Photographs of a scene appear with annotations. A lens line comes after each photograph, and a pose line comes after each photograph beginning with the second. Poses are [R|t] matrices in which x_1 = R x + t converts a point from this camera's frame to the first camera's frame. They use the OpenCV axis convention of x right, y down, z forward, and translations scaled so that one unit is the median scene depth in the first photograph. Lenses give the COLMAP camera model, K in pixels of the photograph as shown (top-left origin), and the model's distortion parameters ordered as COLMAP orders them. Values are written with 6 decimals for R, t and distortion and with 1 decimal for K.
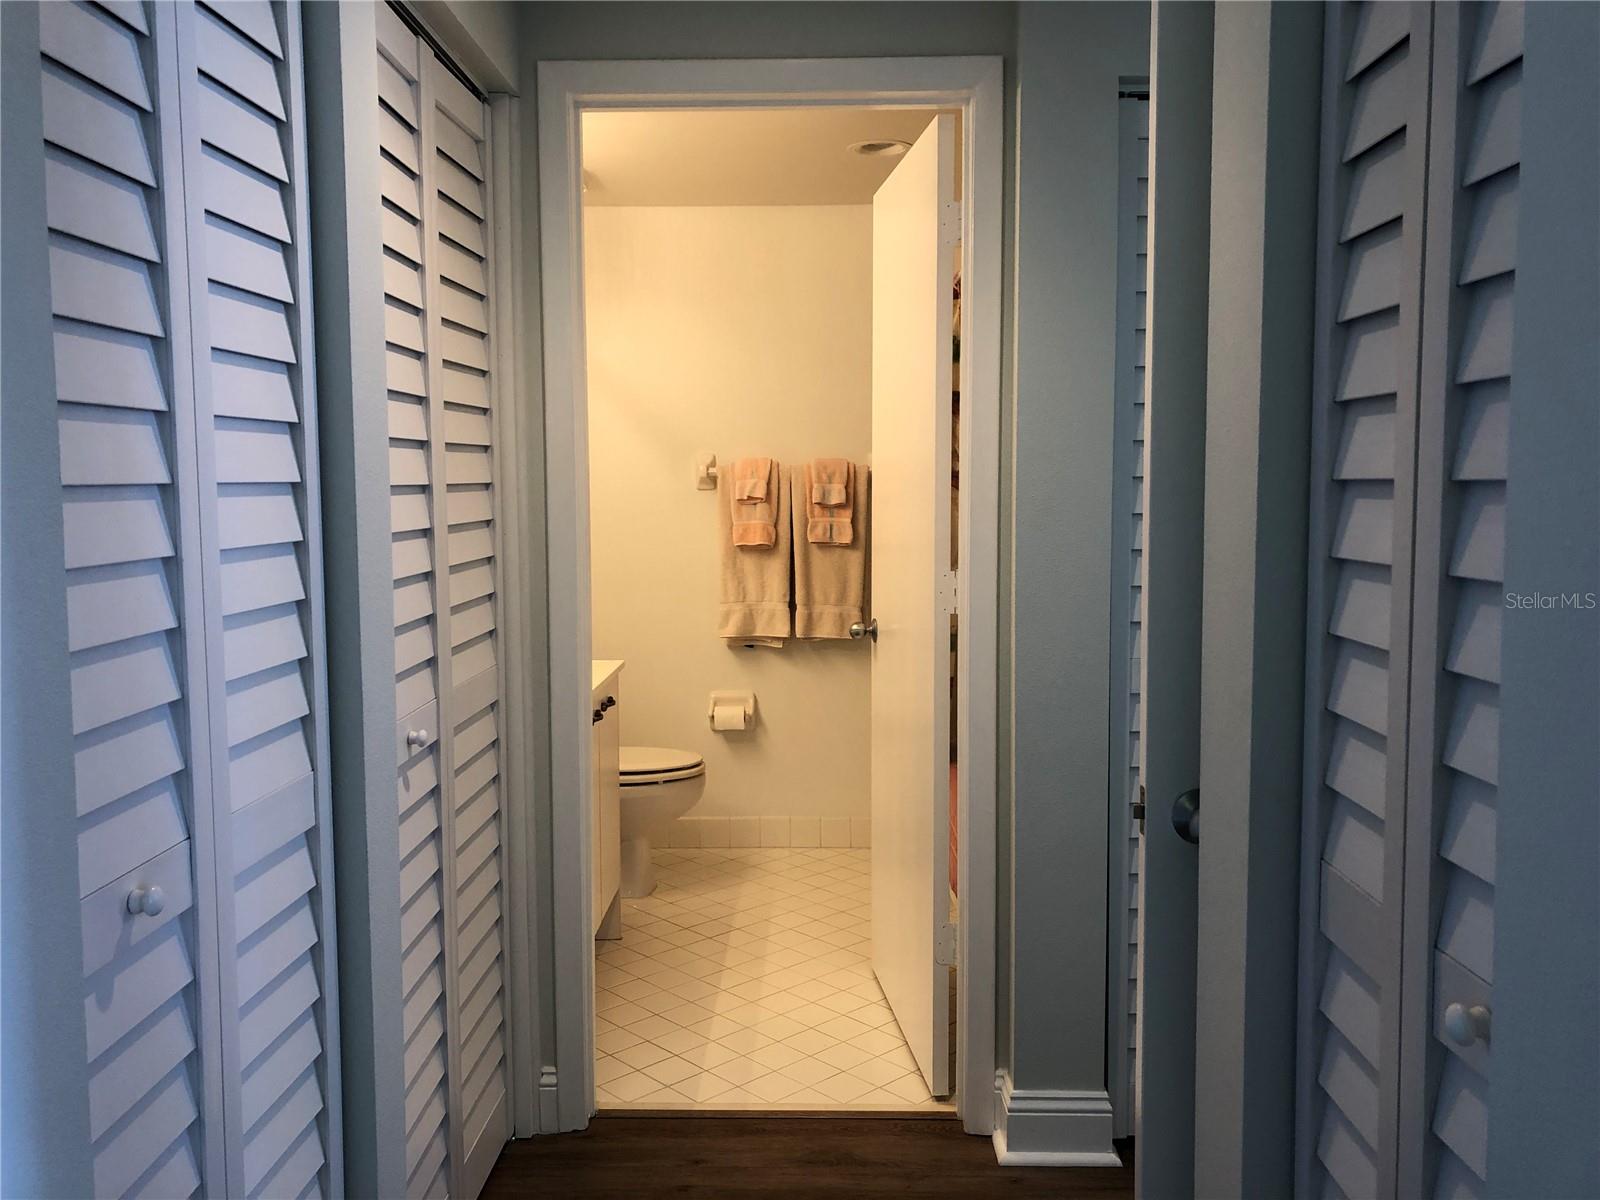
lens RADIAL K [[1323.9, 0, 790.9], [0, 1323.9, 596.1], [0, 0, 1]] dist [0.042355, -0.003251]
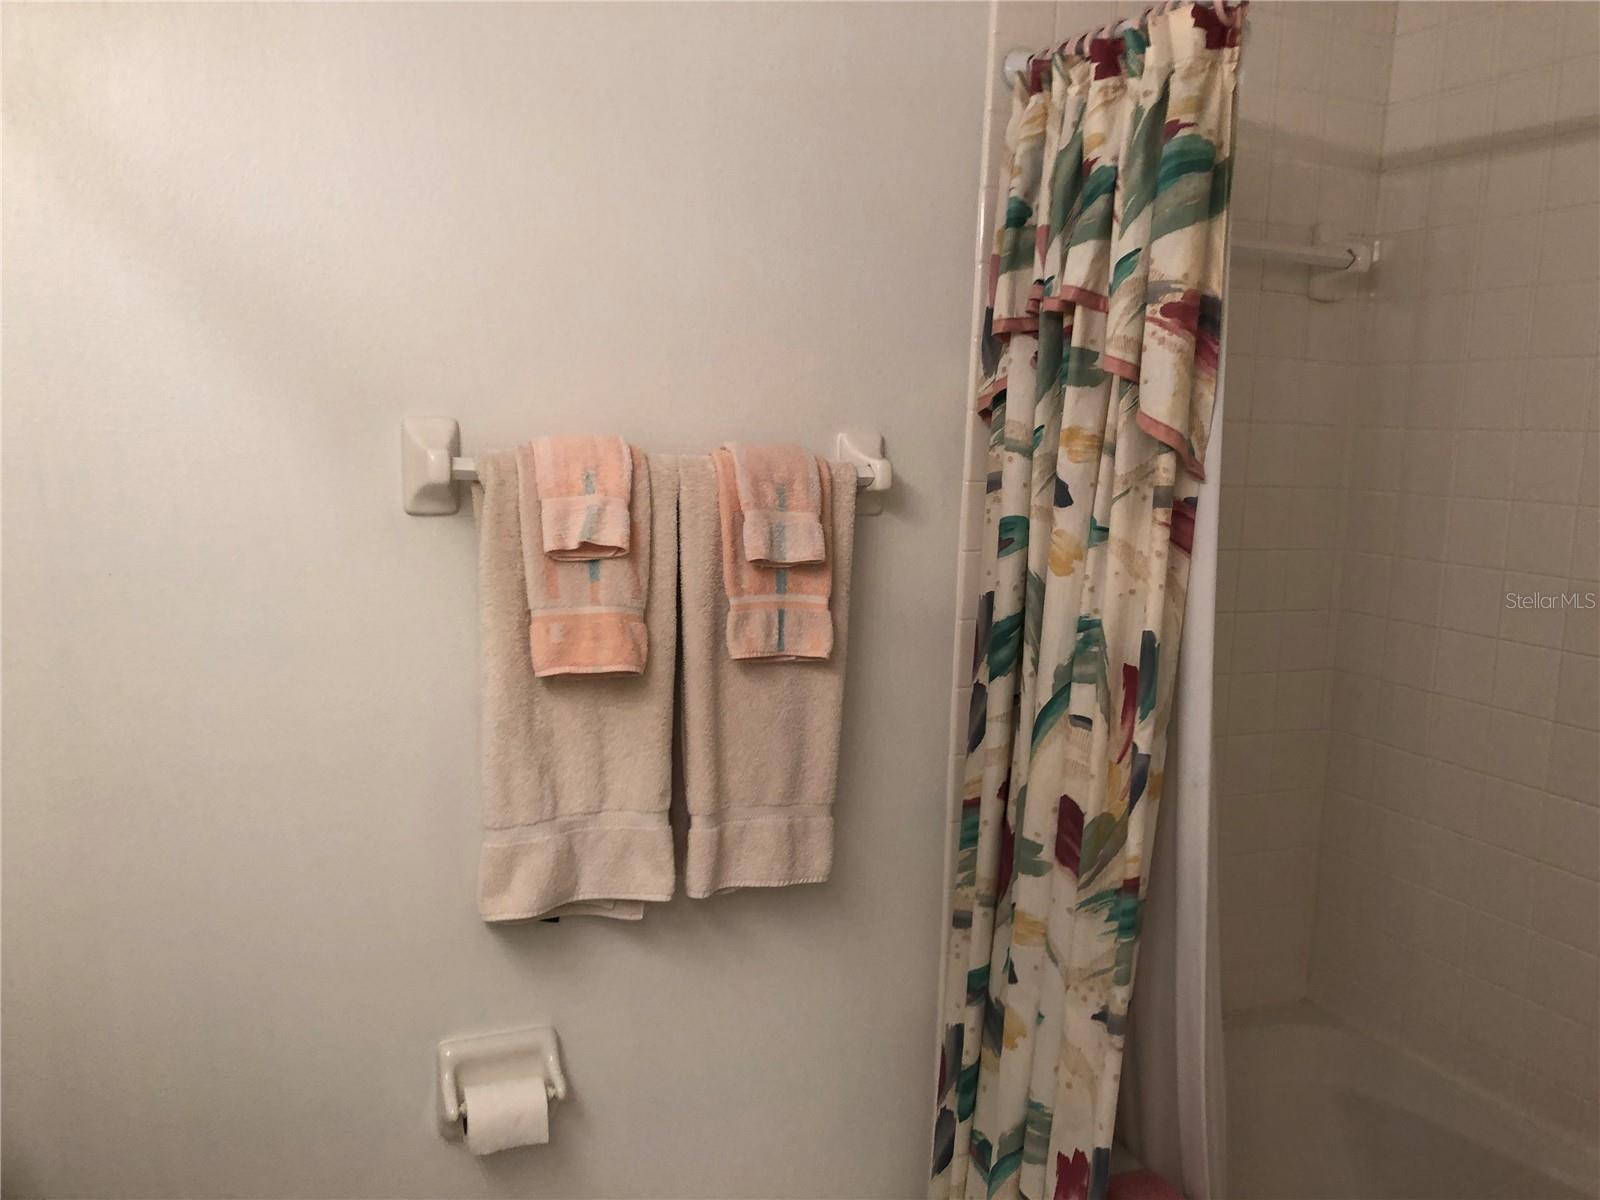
lens RADIAL K [[1323.9, 0, 810.0], [0, 1323.9, 596.0], [0, 0, 1]] dist [0.042355, -0.003251]
pose [[0.892682, -0.023180, 0.450091, -0.139282], [-0.001933, 0.998470, 0.055255, -0.080152], [-0.450683, -0.050195, 0.891272, 0.638479]]
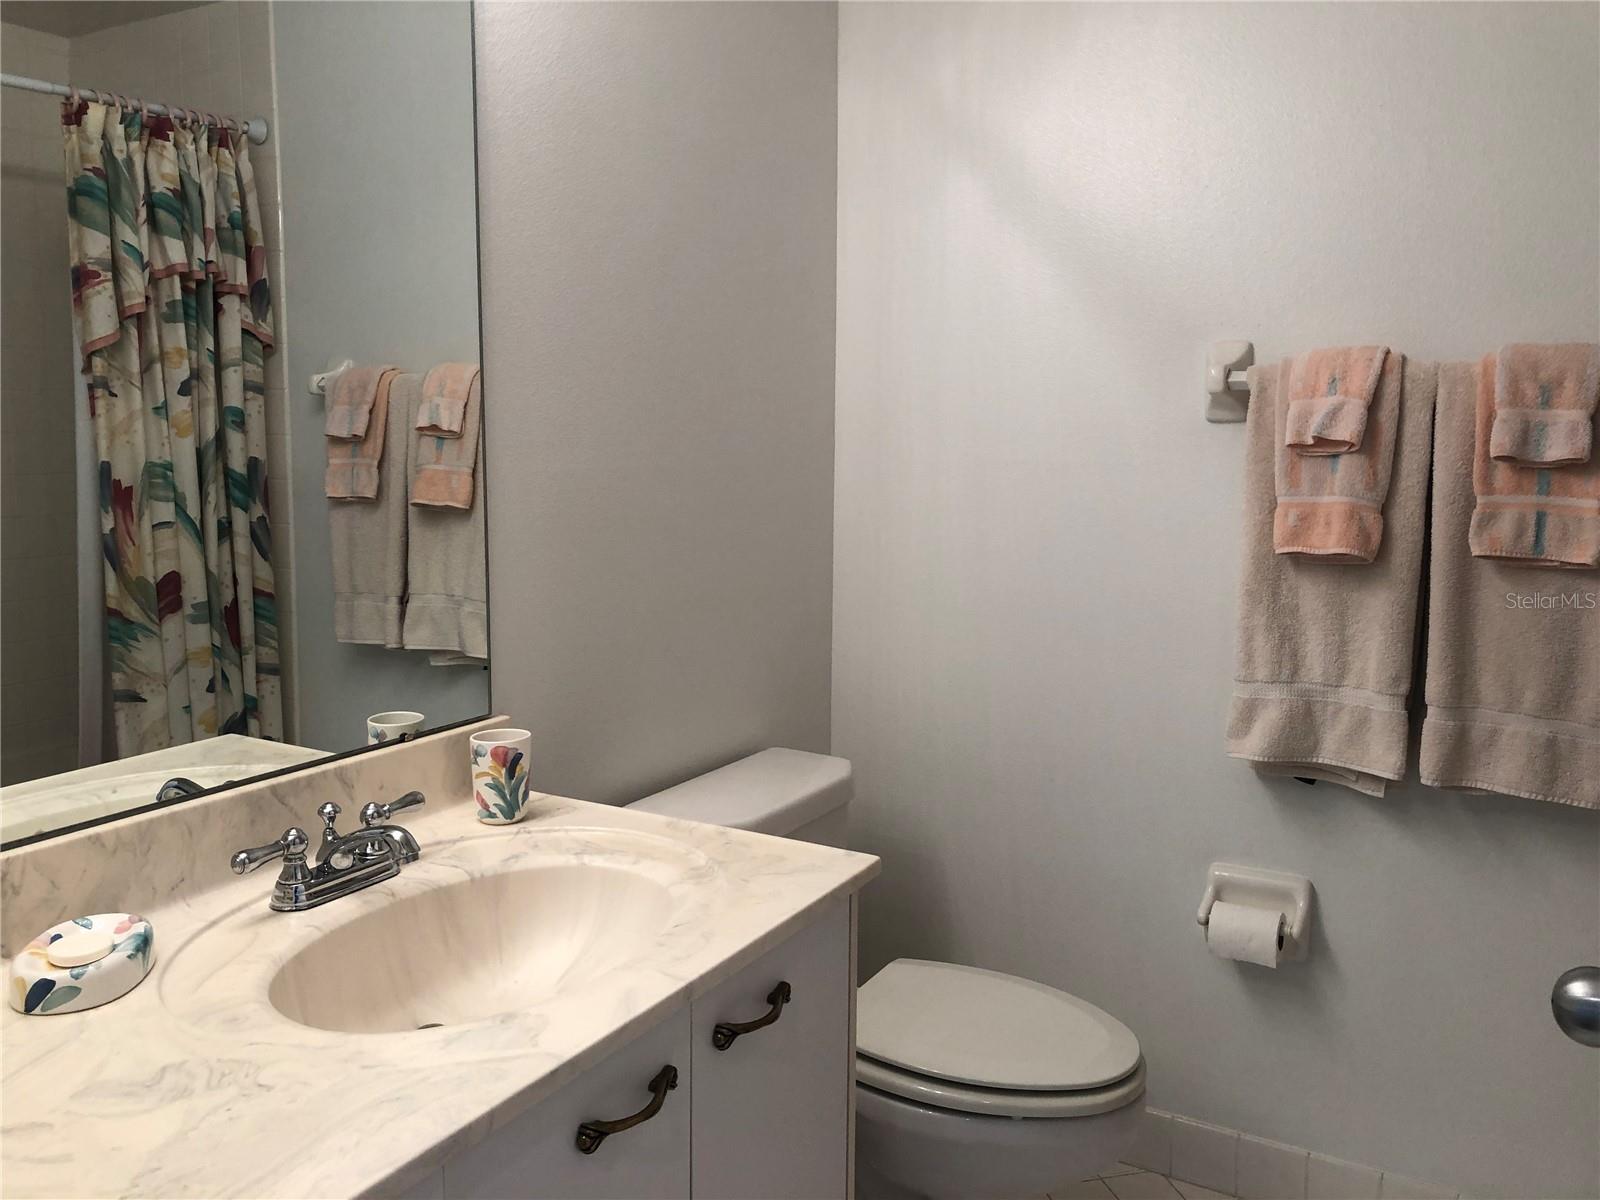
lens RADIAL K [[1323.9, 0, 812.9], [0, 1323.9, 596.4], [0, 0, 1]] dist [0.042355, -0.003251]
pose [[0.883925, 0.072806, -0.461927, 0.024943], [-0.051278, 0.996940, 0.059009, -0.041690], [0.464809, -0.028473, 0.884953, 0.546903]]
